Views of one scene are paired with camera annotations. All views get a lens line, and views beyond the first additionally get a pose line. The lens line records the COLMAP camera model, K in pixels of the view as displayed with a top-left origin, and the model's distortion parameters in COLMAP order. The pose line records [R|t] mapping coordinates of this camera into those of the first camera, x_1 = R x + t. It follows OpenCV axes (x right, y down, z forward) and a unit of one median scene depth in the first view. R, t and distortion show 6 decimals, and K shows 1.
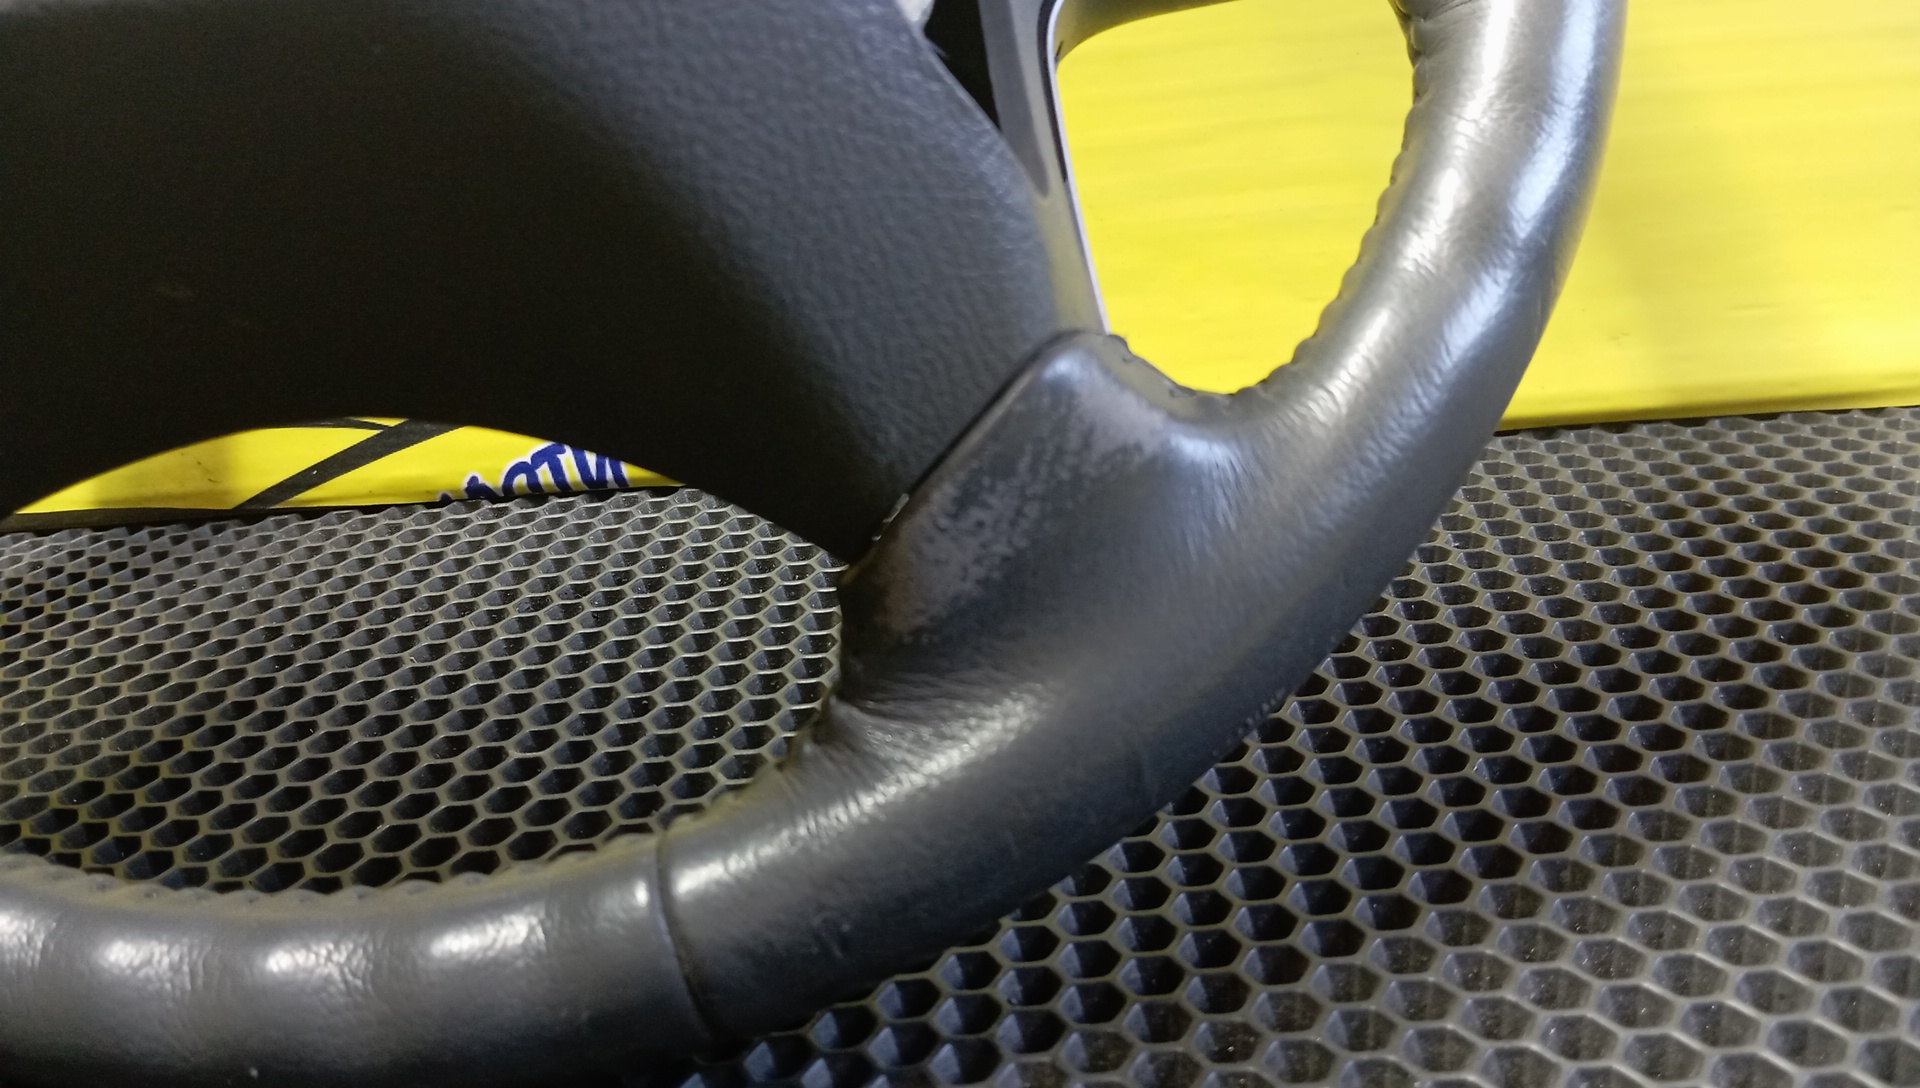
lens RADIAL K [[1629.6, 0, 991.8], [0, 1629.6, 527.4], [0, 0, 1]] dist [0.062324, -0.172991]
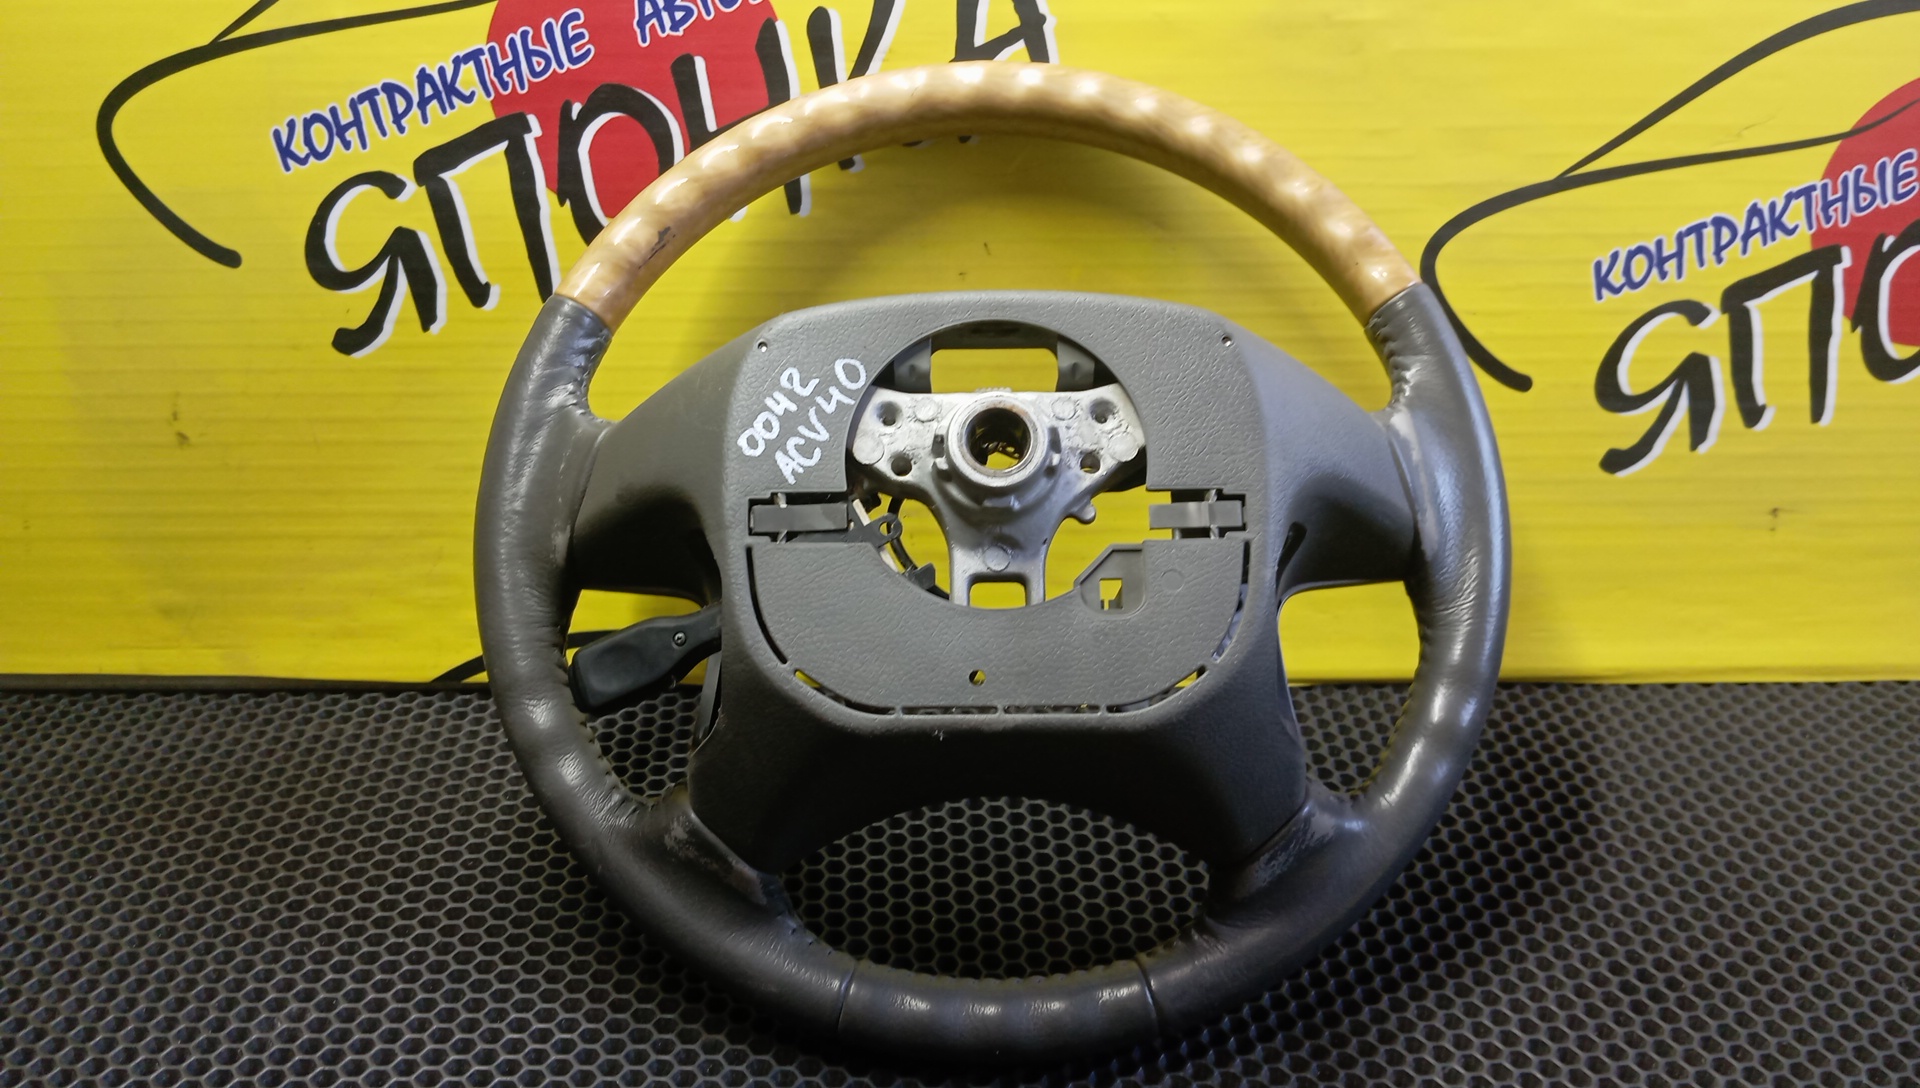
lens RADIAL K [[1629.6, 0, 988.7], [0, 1629.6, 518.0], [0, 0, 1]] dist [0.062324, -0.172991]
pose [[0.989582, 0.048470, 0.135568, -0.854809], [-0.063155, 0.992336, 0.106210, -0.816909], [-0.129381, -0.113665, 0.985059, -1.539869]]
